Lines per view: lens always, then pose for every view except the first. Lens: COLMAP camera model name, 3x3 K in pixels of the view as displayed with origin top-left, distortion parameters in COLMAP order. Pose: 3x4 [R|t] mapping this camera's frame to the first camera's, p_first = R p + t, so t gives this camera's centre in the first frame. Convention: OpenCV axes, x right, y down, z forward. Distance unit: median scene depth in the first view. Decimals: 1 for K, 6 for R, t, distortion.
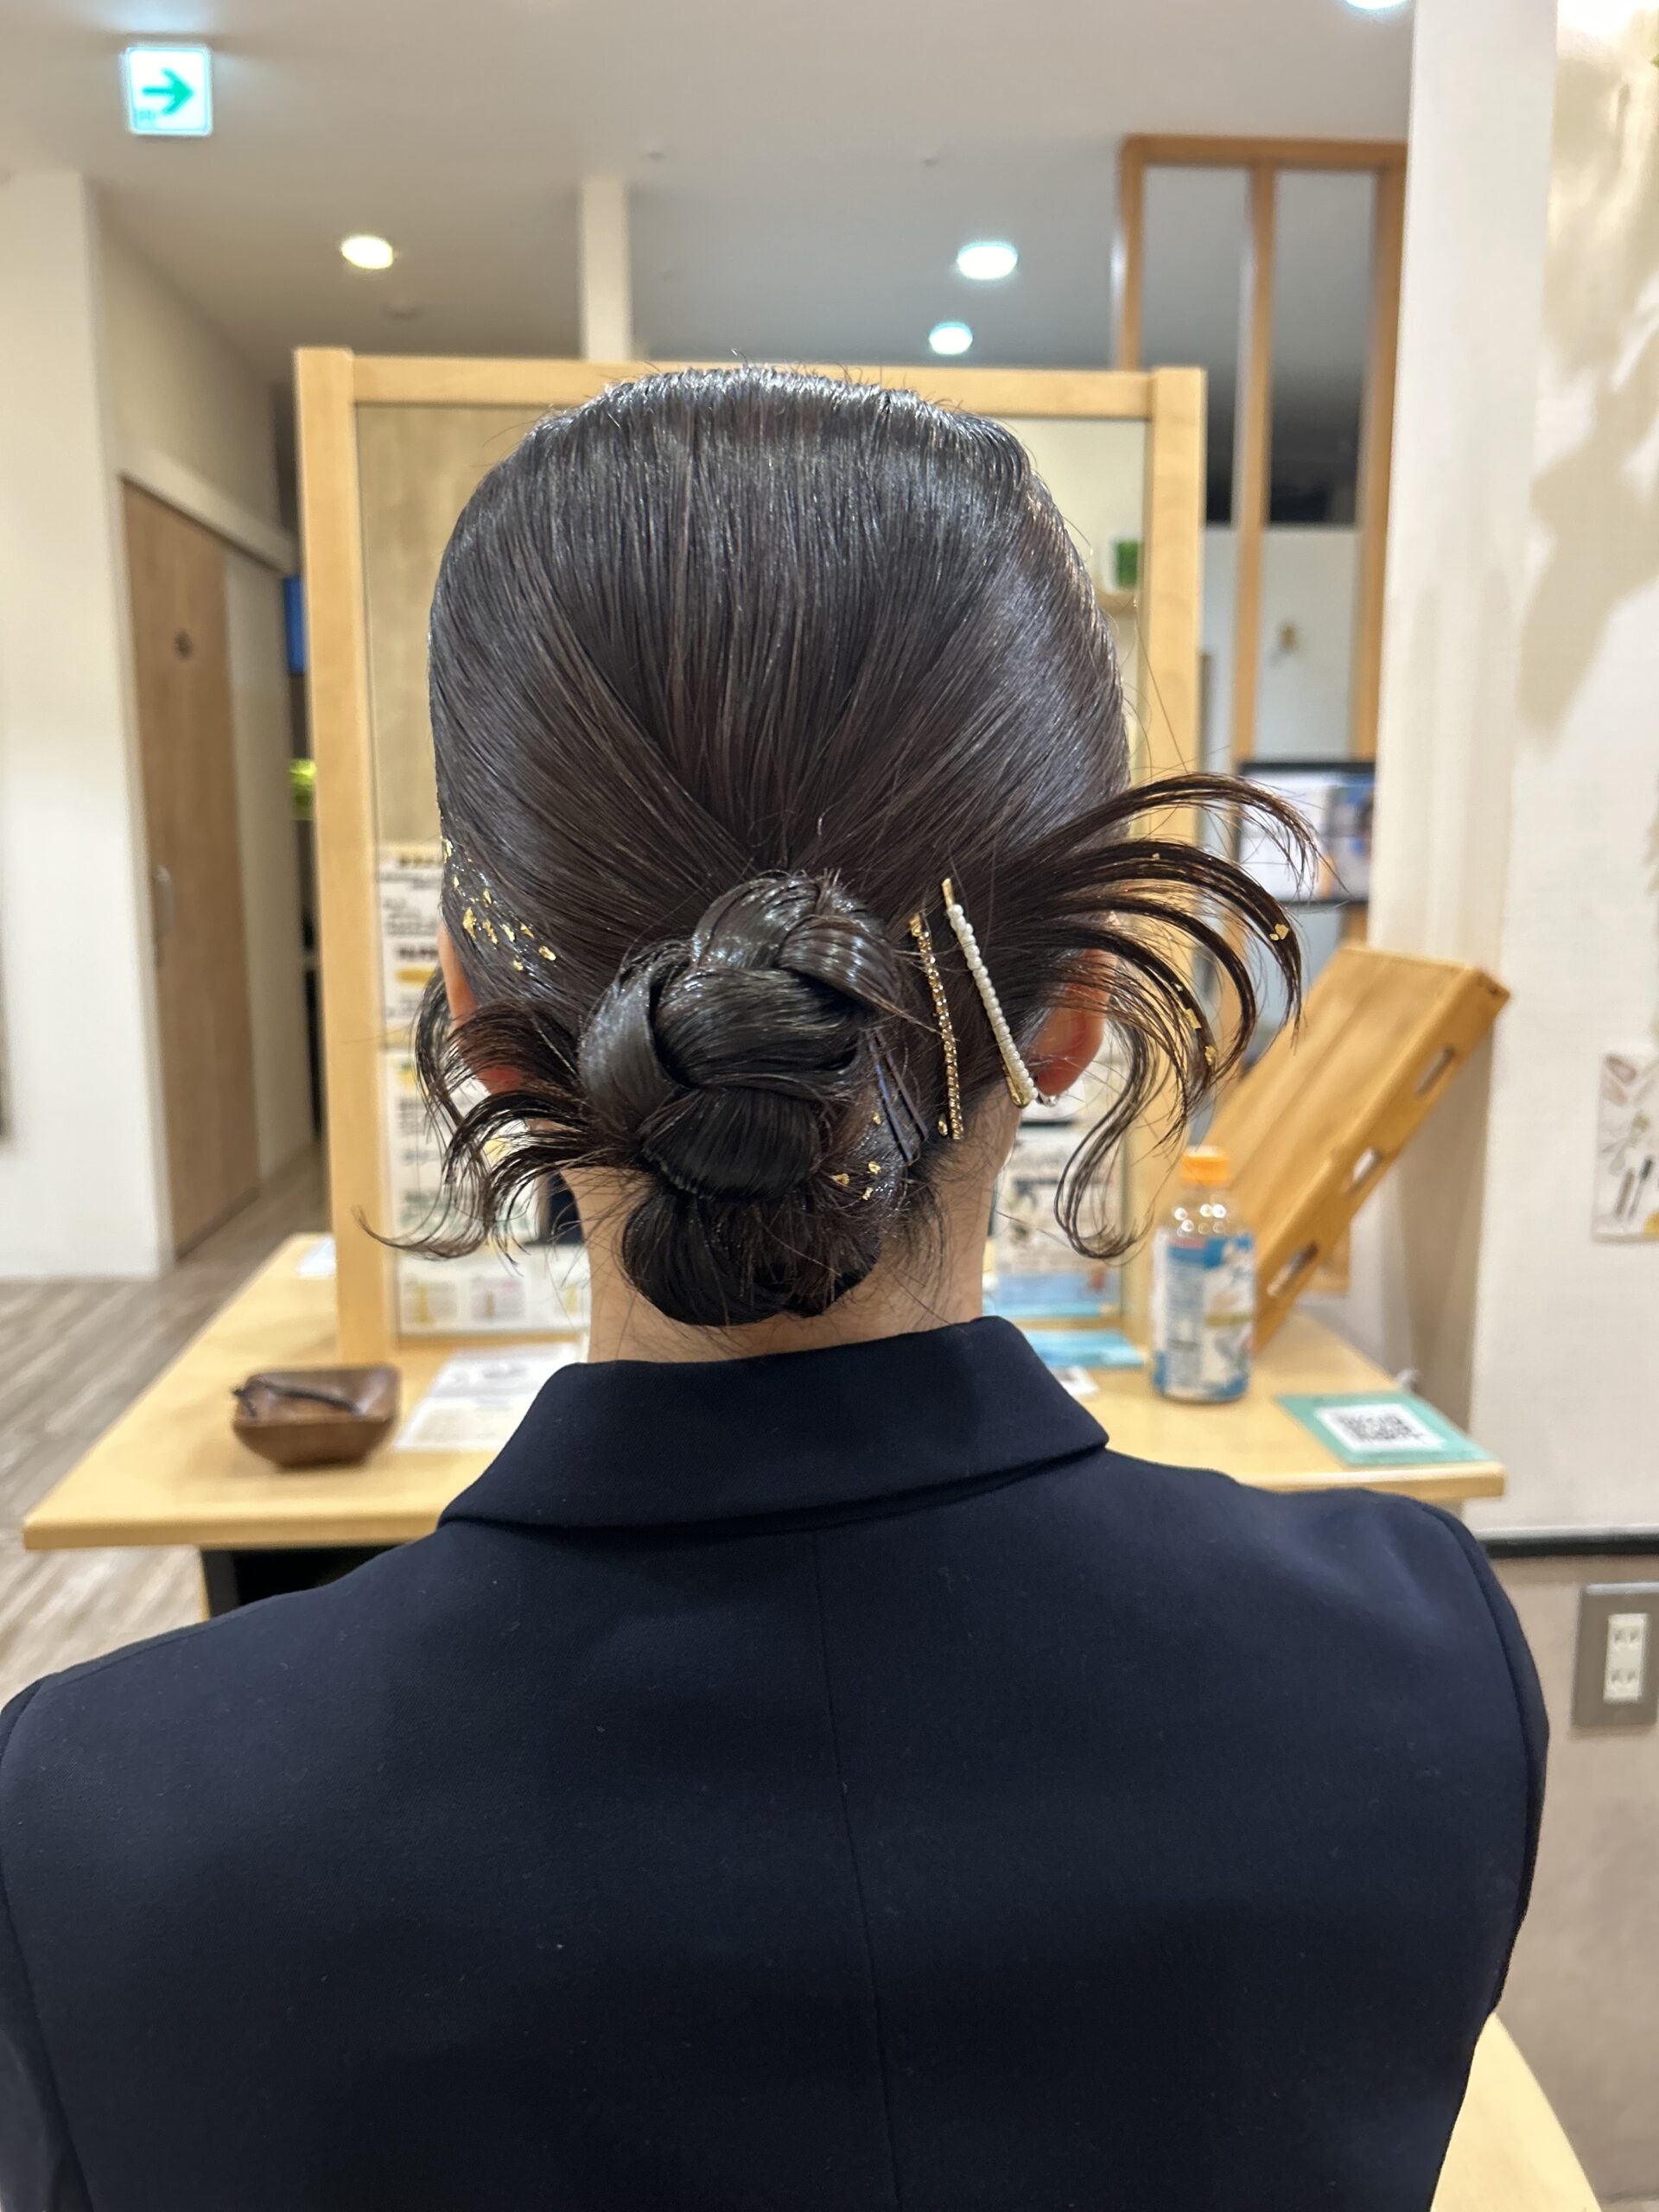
lens RADIAL K [[1910.7, 0, 826.4], [0, 1910.7, 1144.7], [0, 0, 1]] dist [0.109038, -0.001424]
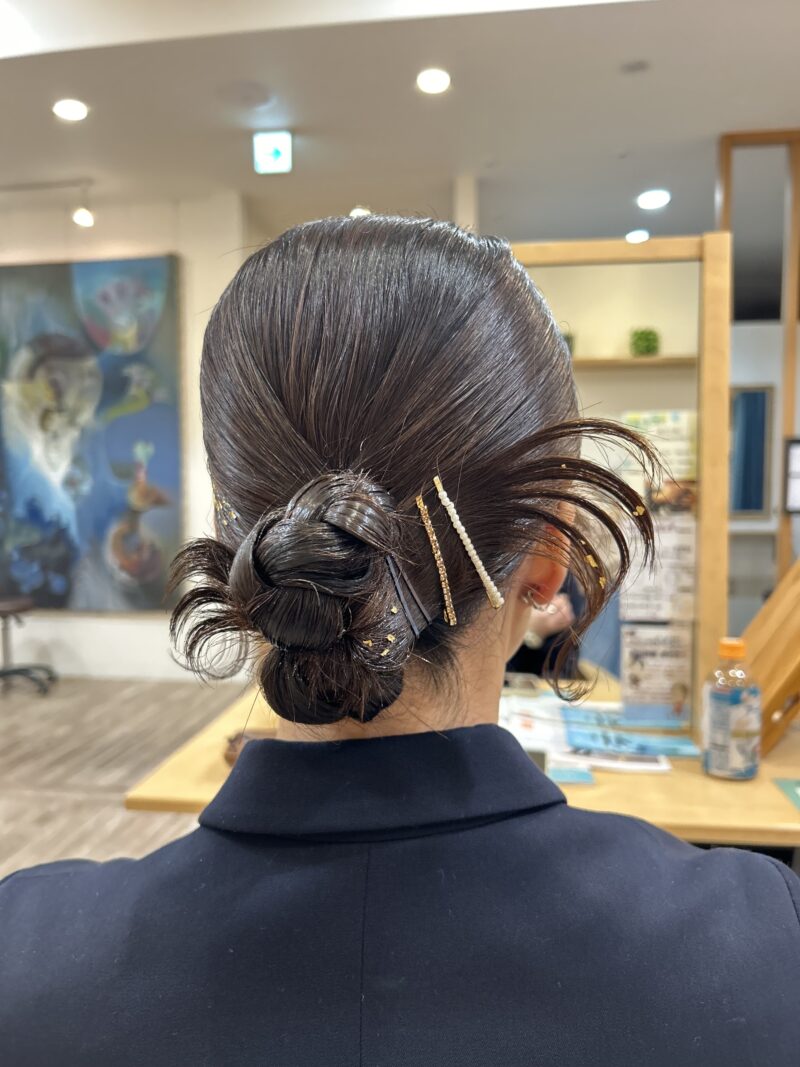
lens RADIAL K [[921.6, 0, 398.5], [0, 921.6, 552.2], [0, 0, 1]] dist [0.109038, -0.001424]
pose [[0.980366, 0.021326, -0.196031, 0.184109], [-0.037174, 0.996297, -0.077522, -0.000678], [0.193652, 0.083287, 0.977529, 0.144734]]
